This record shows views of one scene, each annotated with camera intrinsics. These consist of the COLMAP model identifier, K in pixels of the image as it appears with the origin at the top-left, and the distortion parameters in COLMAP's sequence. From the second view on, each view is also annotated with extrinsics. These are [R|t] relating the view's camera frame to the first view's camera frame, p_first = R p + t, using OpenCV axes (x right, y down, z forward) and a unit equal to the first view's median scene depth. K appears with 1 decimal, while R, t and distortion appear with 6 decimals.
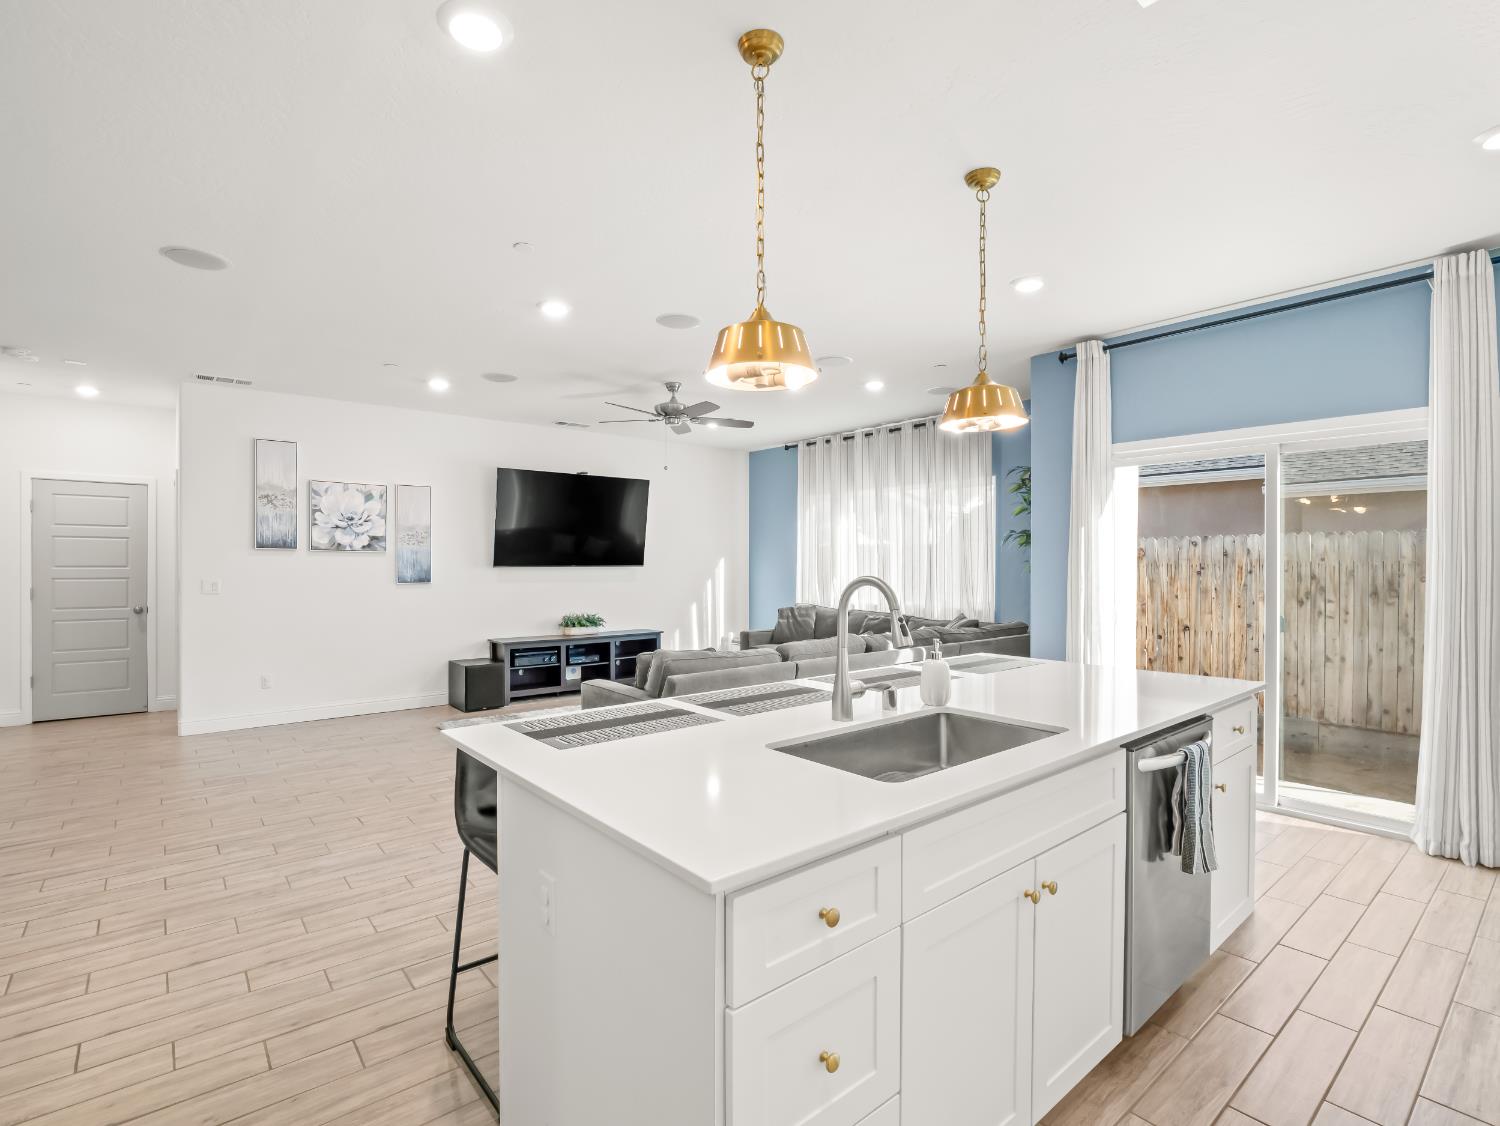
lens RADIAL K [[725.3, 0, 740.8], [0, 725.3, 561.3], [0, 0, 1]] dist [-0.006258, -0.000568]
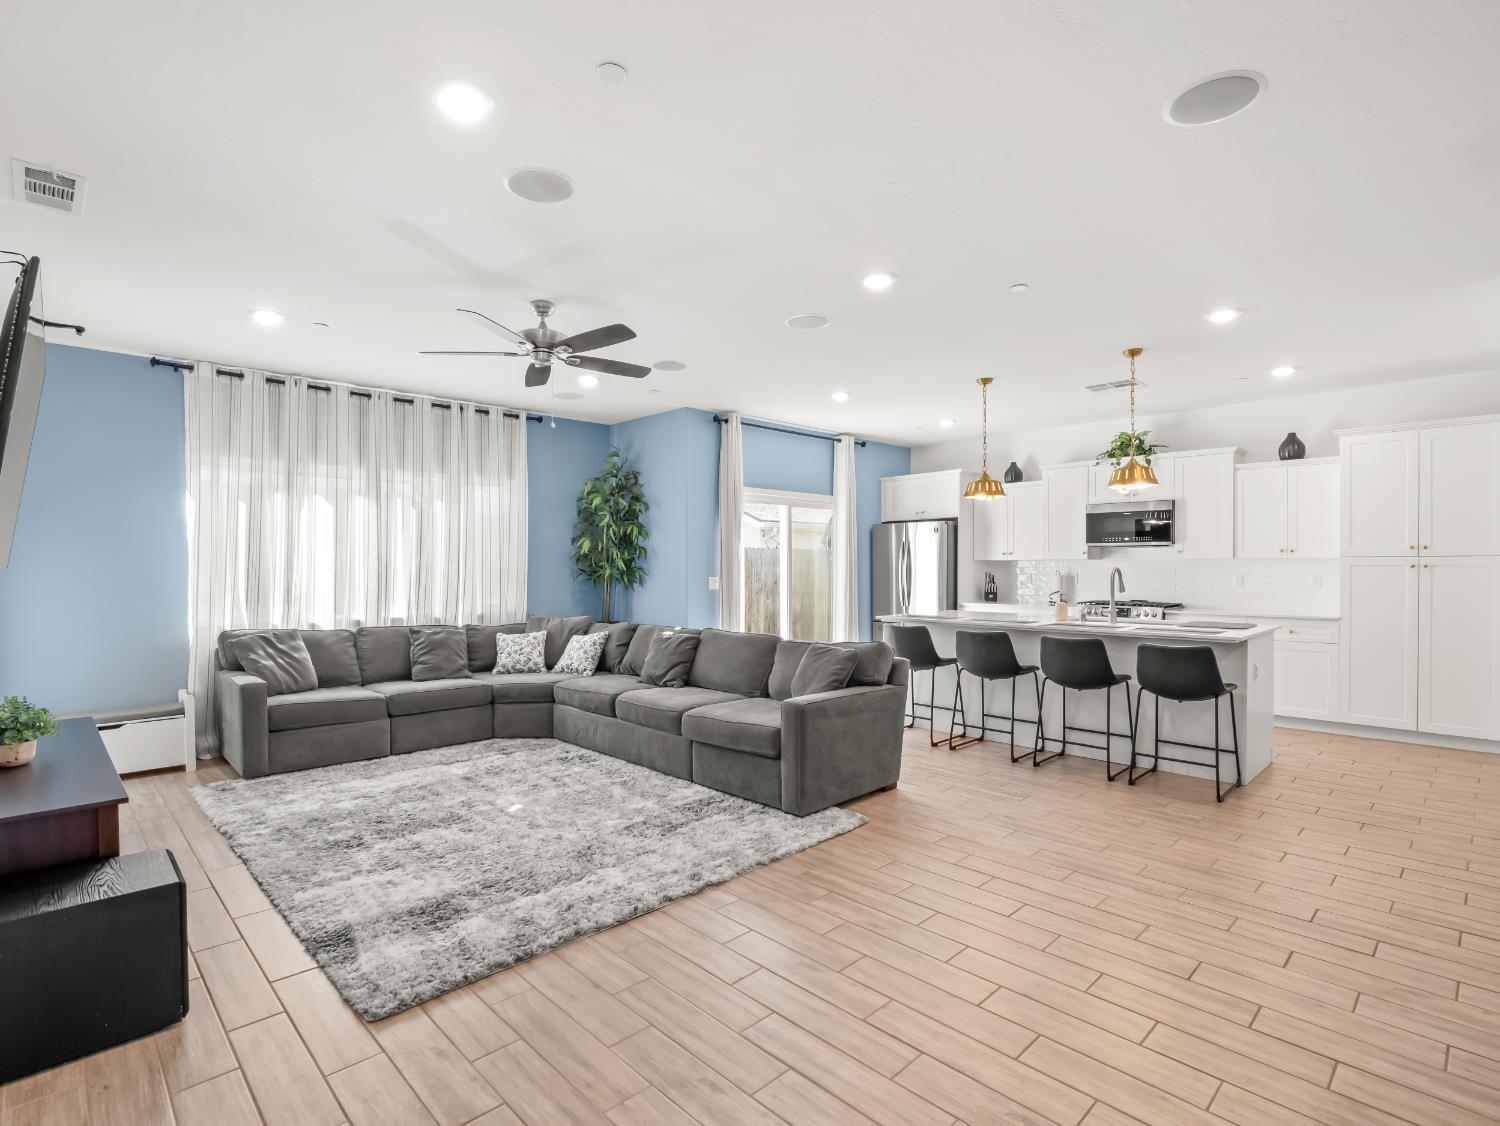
lens RADIAL K [[743.2, 0, 742.1], [0, 743.2, 571.7], [0, 0, 1]] dist [-0.003365, -0.000887]
pose [[-0.080757, -0.008880, 0.996694, -0.711258], [0.001703, 0.999958, 0.009048, 0.003415], [-0.996732, 0.002428, -0.080738, 0.758083]]
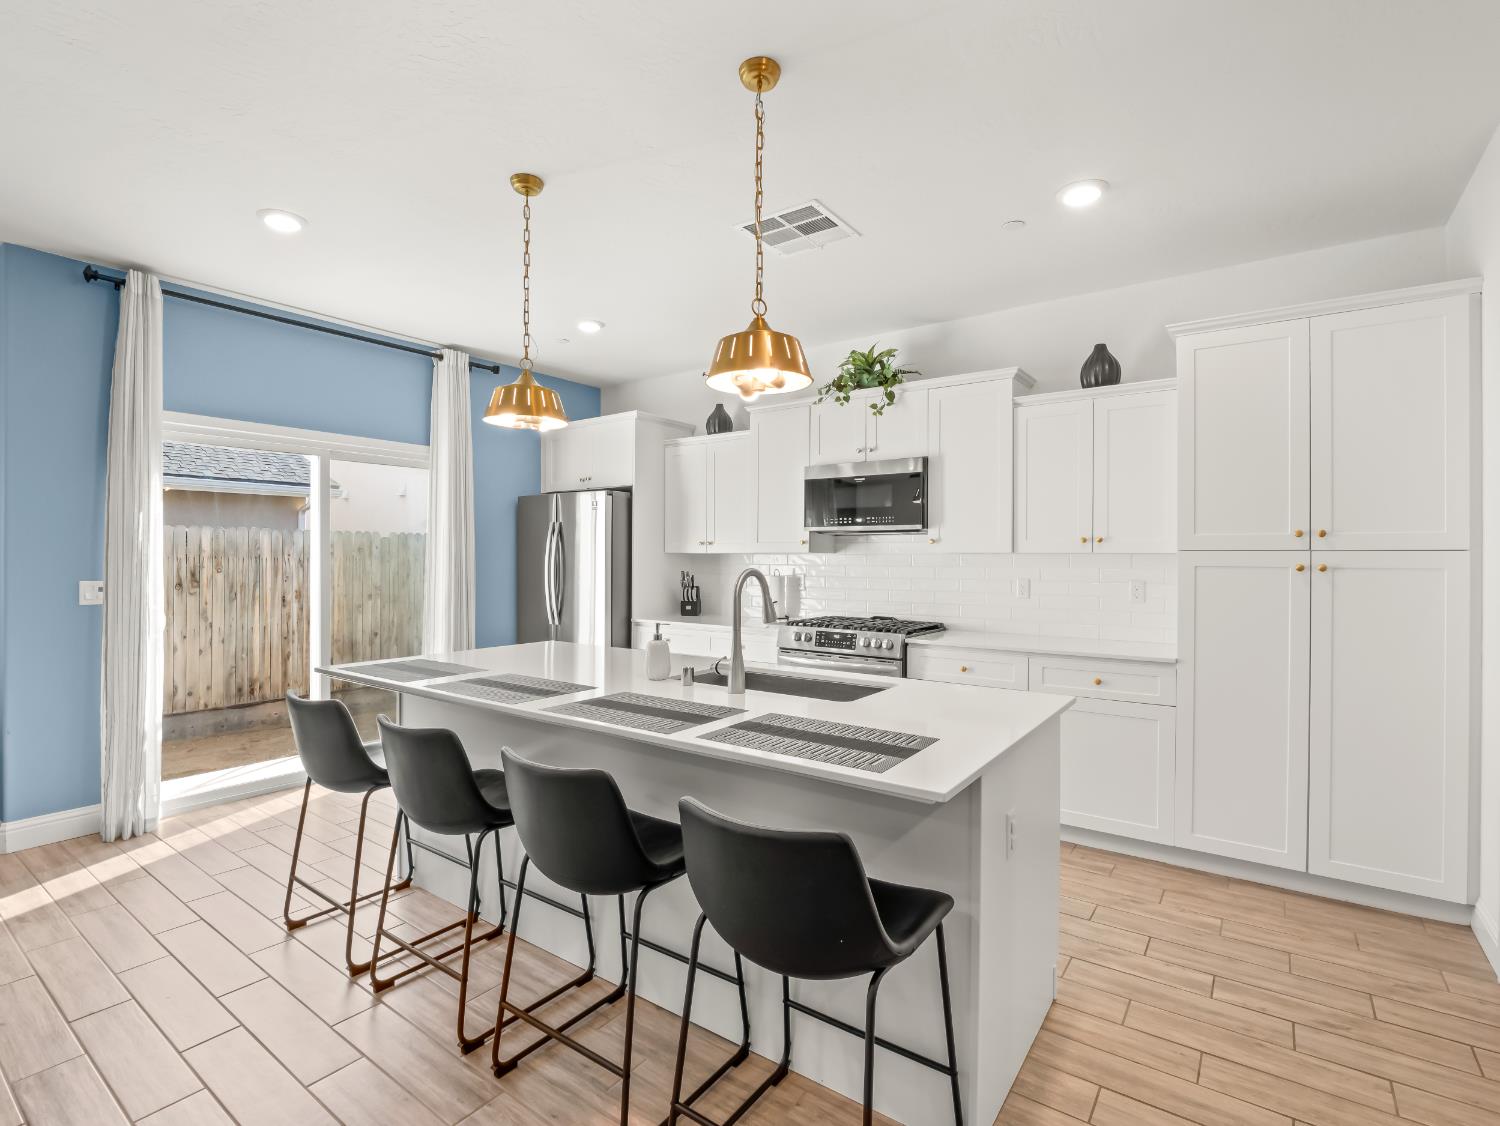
lens RADIAL K [[722.8, 0, 742.7], [0, 722.8, 558.7], [0, 0, 1]] dist [0.001354, -0.000728]
pose [[-0.246446, -0.002671, 0.969153, -0.296311], [-0.004362, 0.999989, 0.001647, 0.000914], [-0.969147, -0.003822, -0.246455, 0.386208]]
